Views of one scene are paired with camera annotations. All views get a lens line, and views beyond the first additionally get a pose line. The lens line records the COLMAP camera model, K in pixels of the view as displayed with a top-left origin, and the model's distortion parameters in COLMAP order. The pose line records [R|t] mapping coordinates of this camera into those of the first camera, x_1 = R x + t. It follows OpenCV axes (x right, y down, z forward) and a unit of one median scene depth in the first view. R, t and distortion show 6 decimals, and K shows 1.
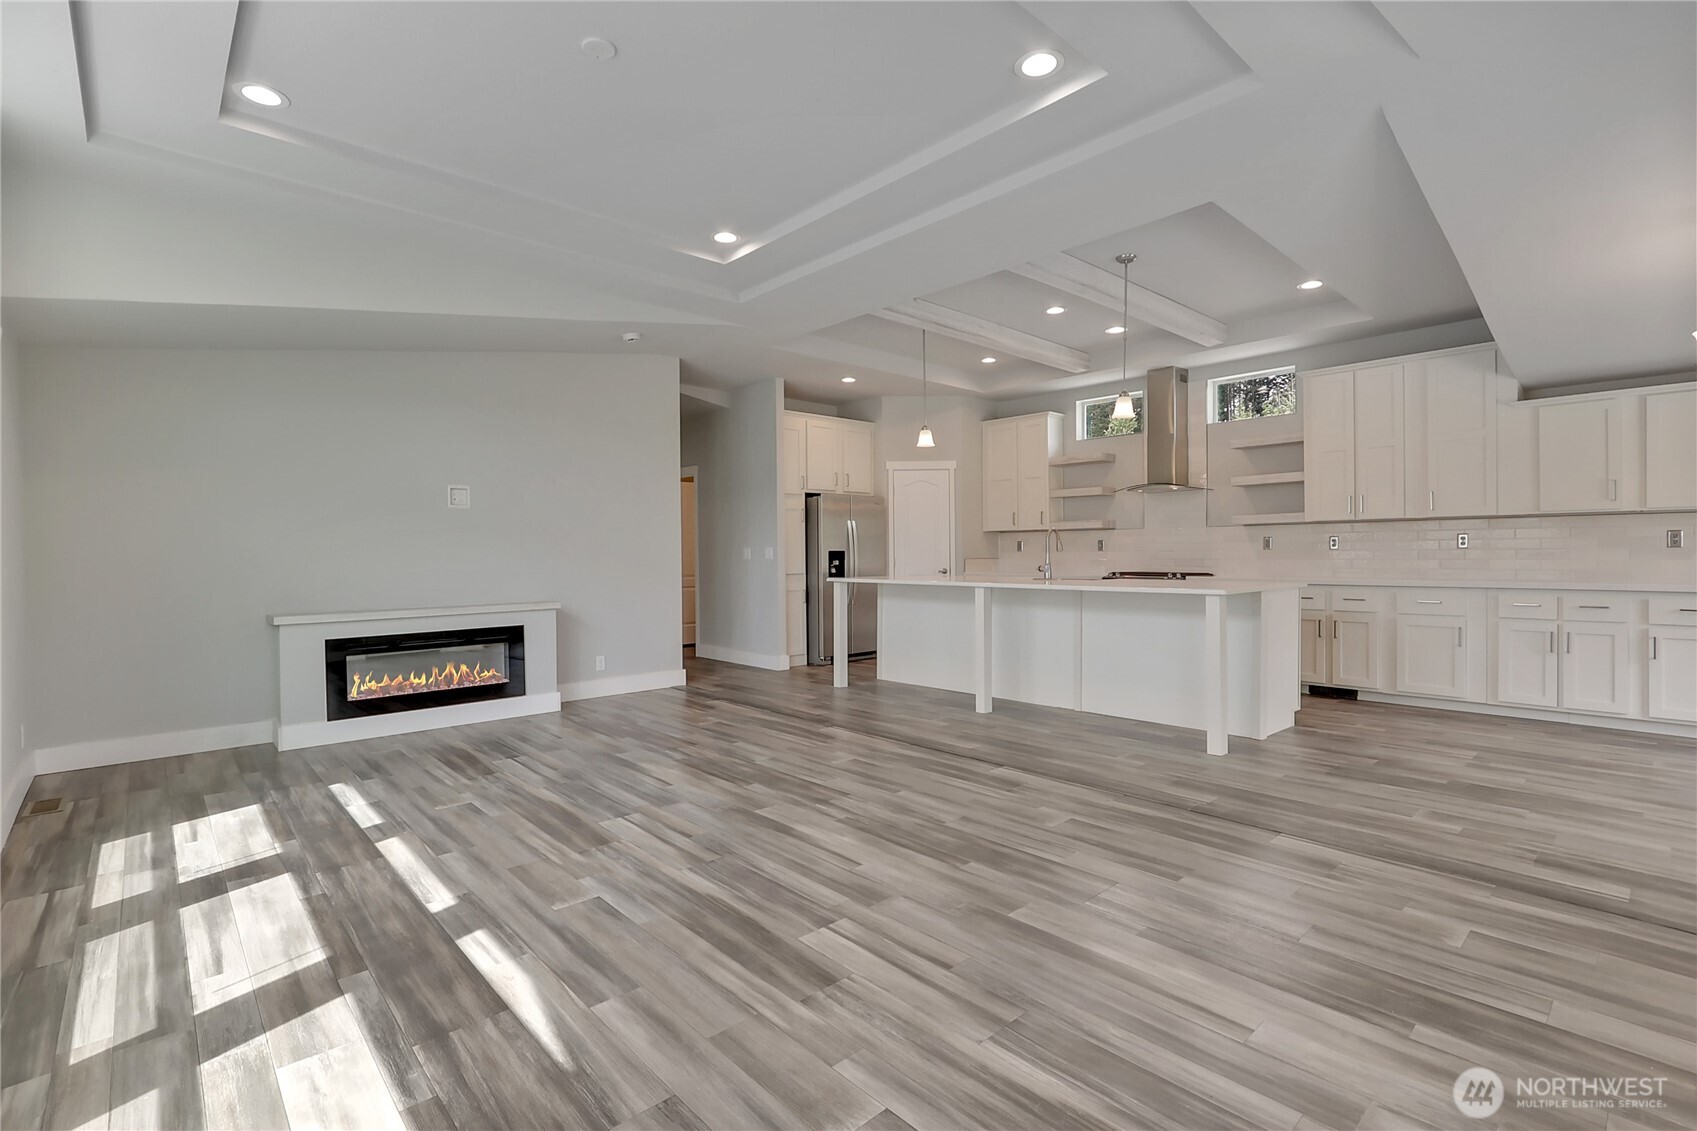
lens RADIAL K [[786.1, 0, 832.1], [0, 786.1, 554.4], [0, 0, 1]] dist [-0.016012, 0.001693]
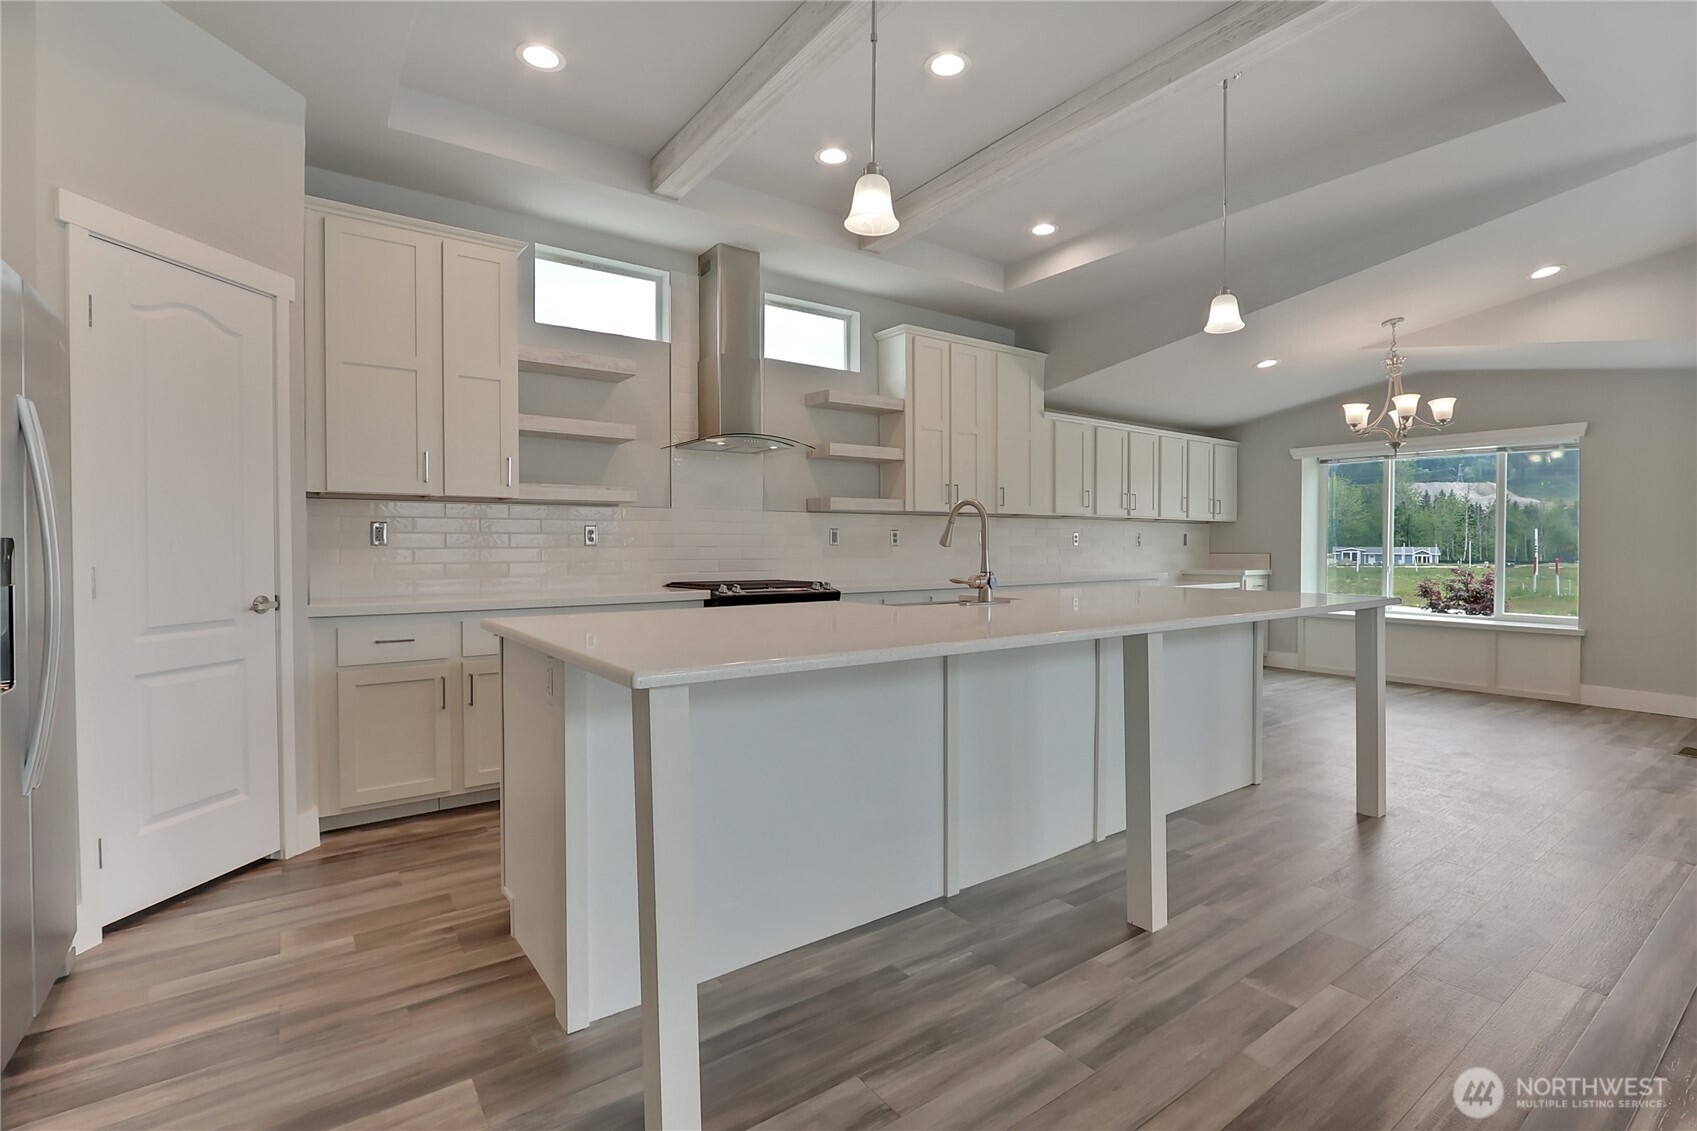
lens RADIAL K [[786.1, 0, 857.1], [0, 786.1, 557.8], [0, 0, 1]] dist [-0.016012, 0.001693]
pose [[0.098798, -0.010896, 0.995048, -0.223810], [0.000859, 0.999941, 0.010864, -0.002062], [-0.995107, -0.000218, 0.098802, 1.020107]]
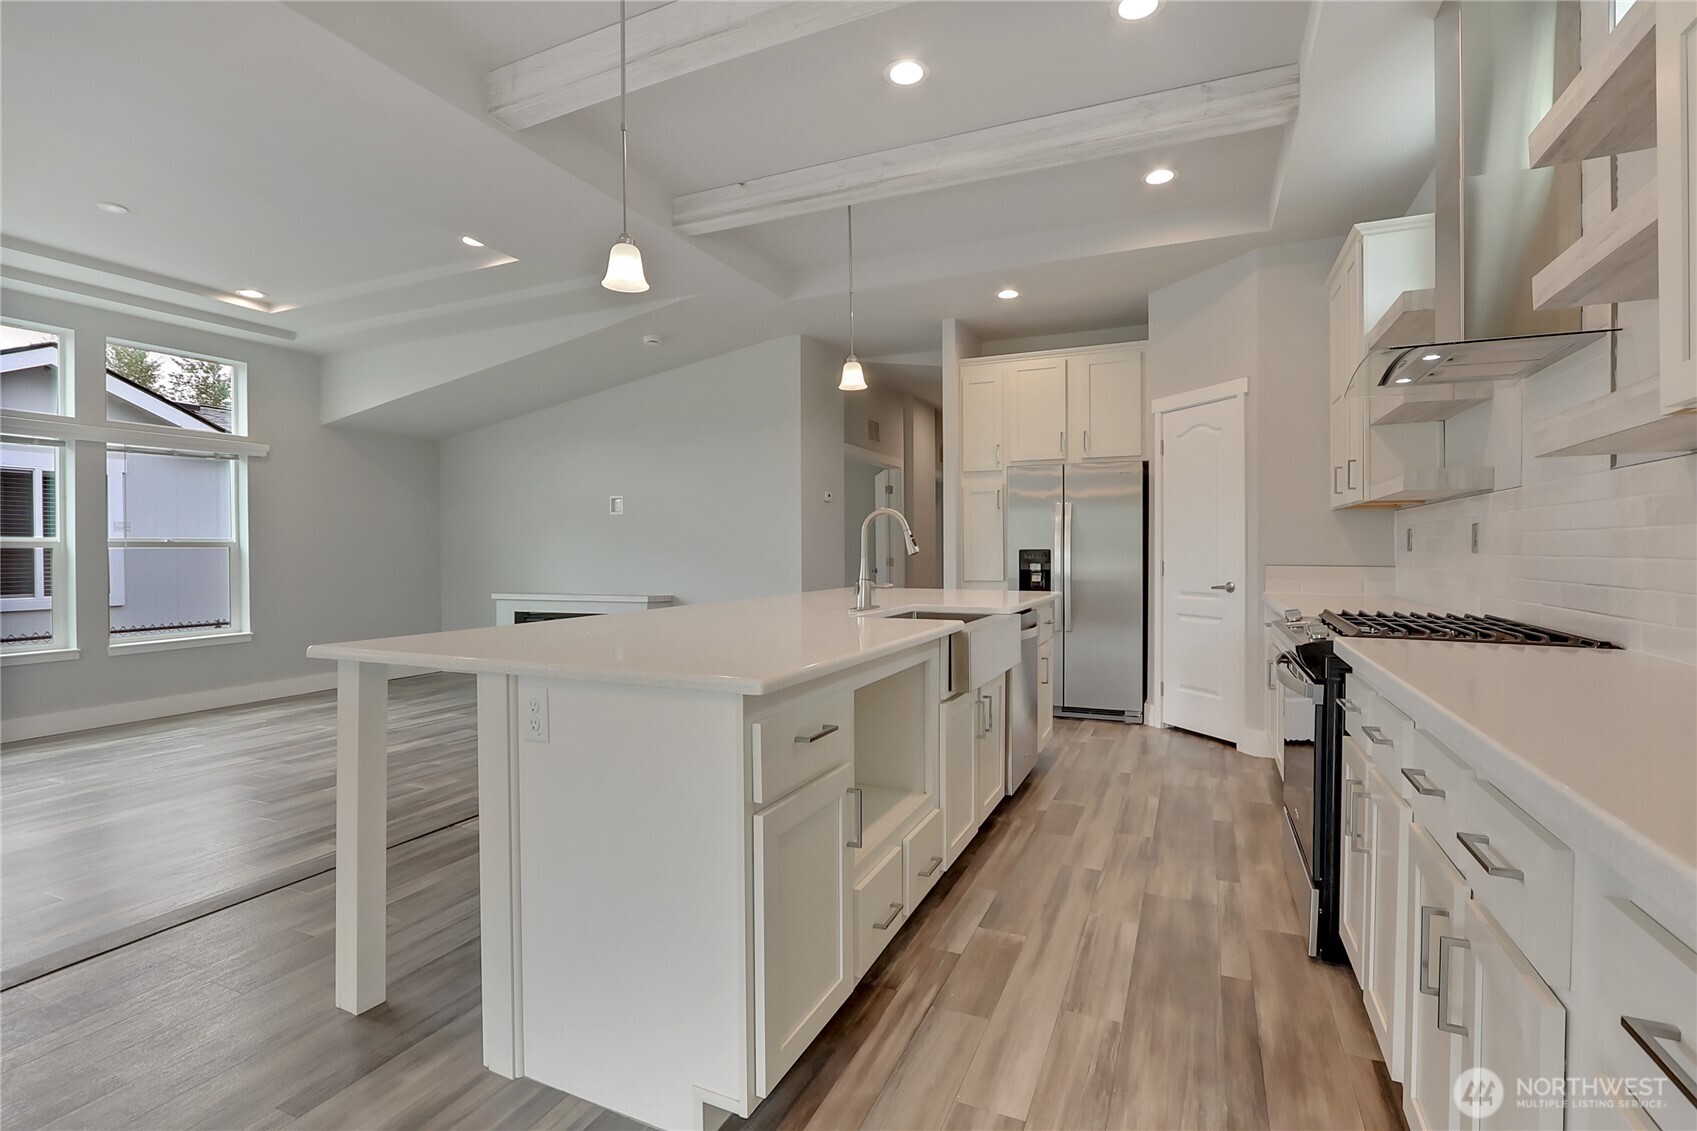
lens RADIAL K [[786.1, 0, 858.5], [0, 786.1, 557.8], [0, 0, 1]] dist [-0.016012, 0.001693]
pose [[0.419495, 0.012248, -0.907675, 0.735748], [-0.000491, 0.999912, 0.013266, -0.008415], [0.907758, -0.005119, 0.419464, 0.769526]]
